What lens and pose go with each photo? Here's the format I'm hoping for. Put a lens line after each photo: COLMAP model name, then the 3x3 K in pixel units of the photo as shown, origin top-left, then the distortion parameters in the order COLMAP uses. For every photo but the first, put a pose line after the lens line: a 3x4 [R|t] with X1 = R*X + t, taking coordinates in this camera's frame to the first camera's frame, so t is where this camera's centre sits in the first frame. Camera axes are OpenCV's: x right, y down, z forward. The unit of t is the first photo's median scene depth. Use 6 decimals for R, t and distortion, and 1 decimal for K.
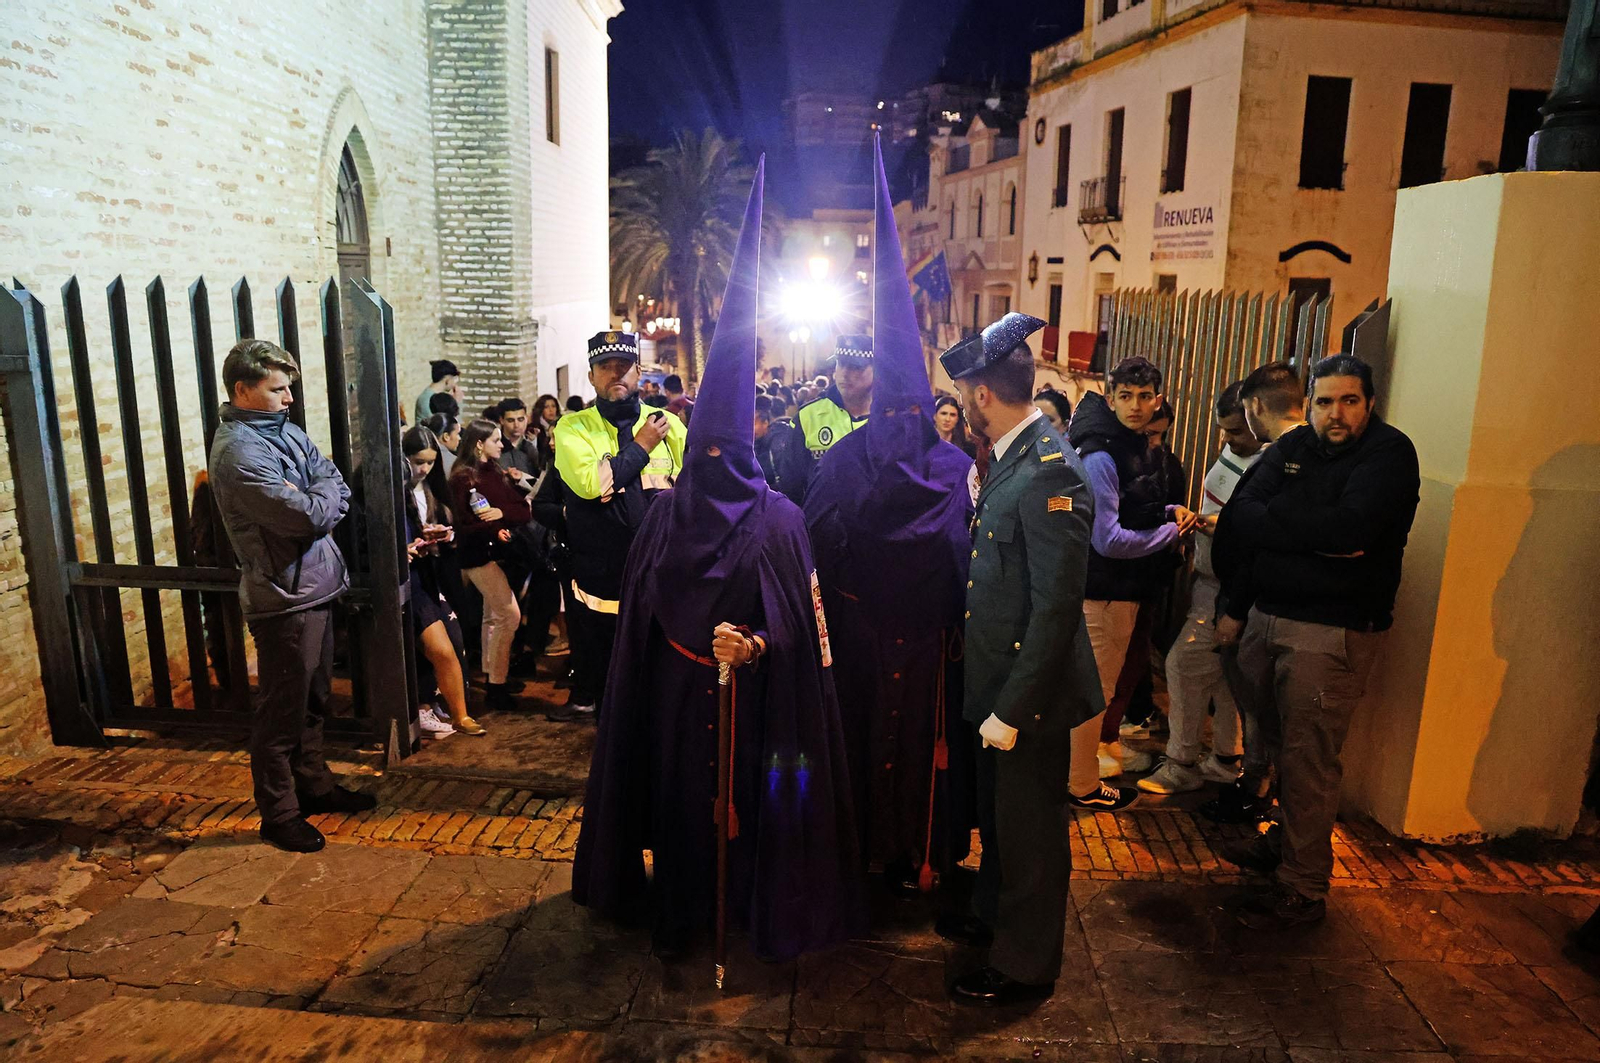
lens RADIAL K [[1075.0, 0, 800.0], [0, 1075.0, 531.5], [0, 0, 1]] dist [-0.097221, 0.051913]
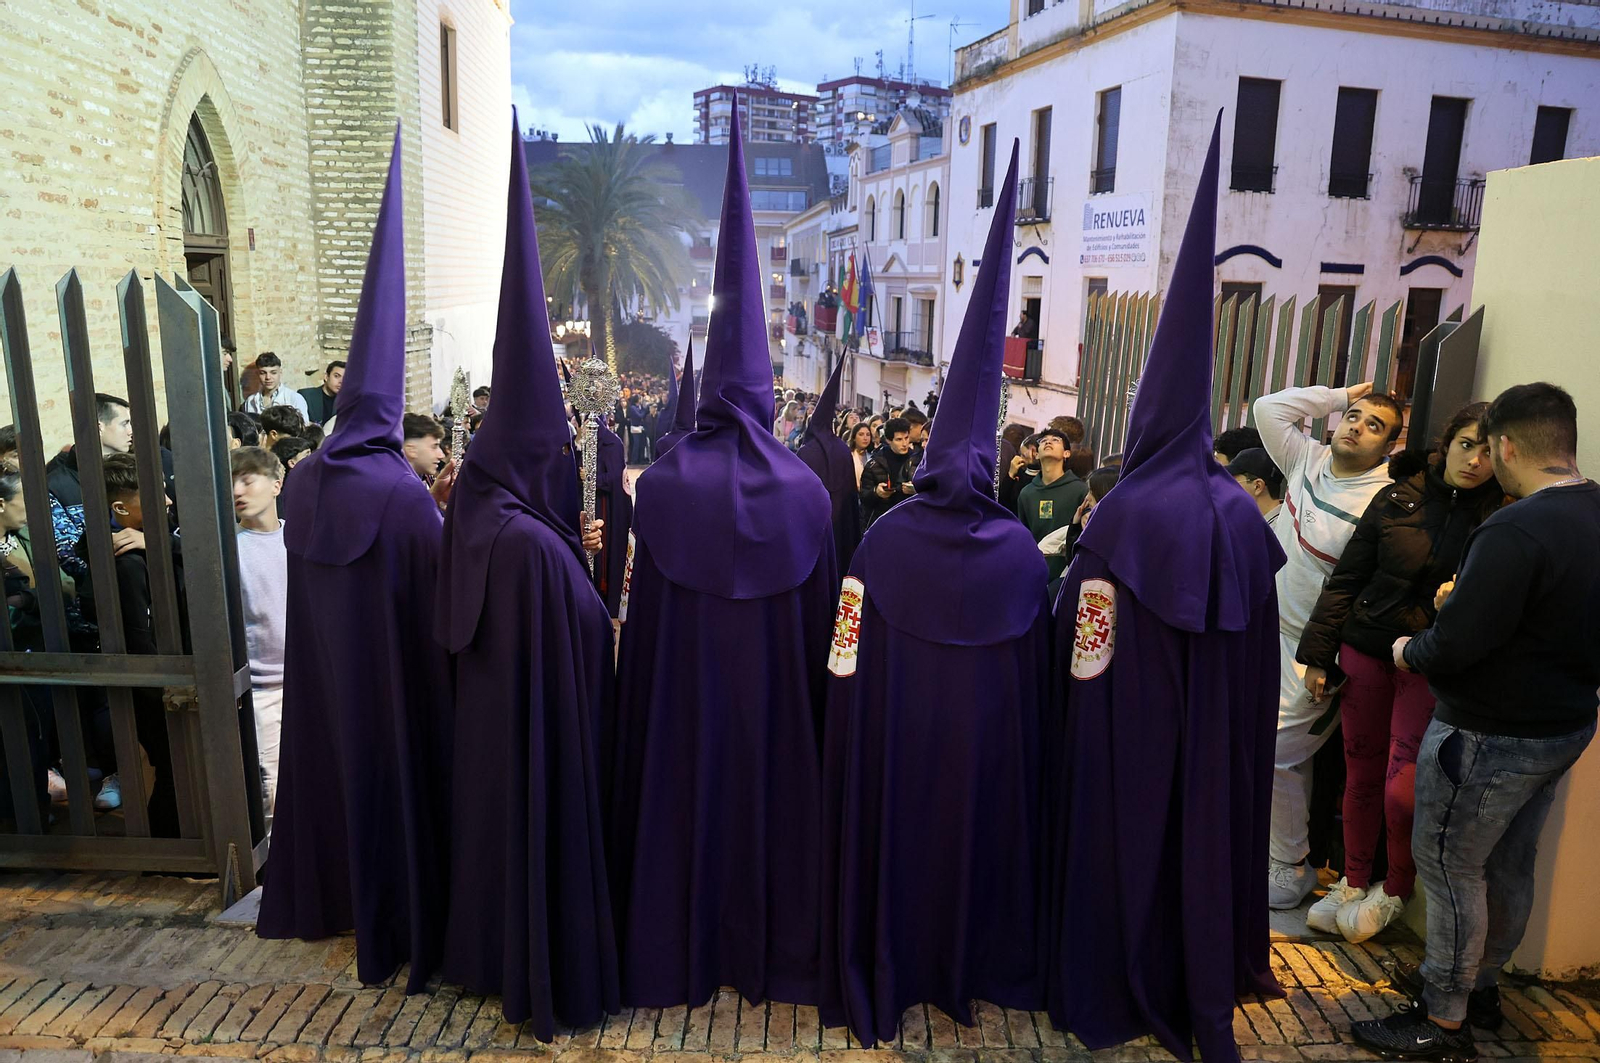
lens RADIAL K [[1075.0, 0, 800.0], [0, 1075.0, 531.5], [0, 0, 1]] dist [-0.097221, 0.051913]
pose [[0.996718, -0.010724, 0.080240, -0.013830], [0.010952, 0.999937, -0.002403, -0.021992], [-0.080209, 0.003274, 0.996773, 0.102988]]
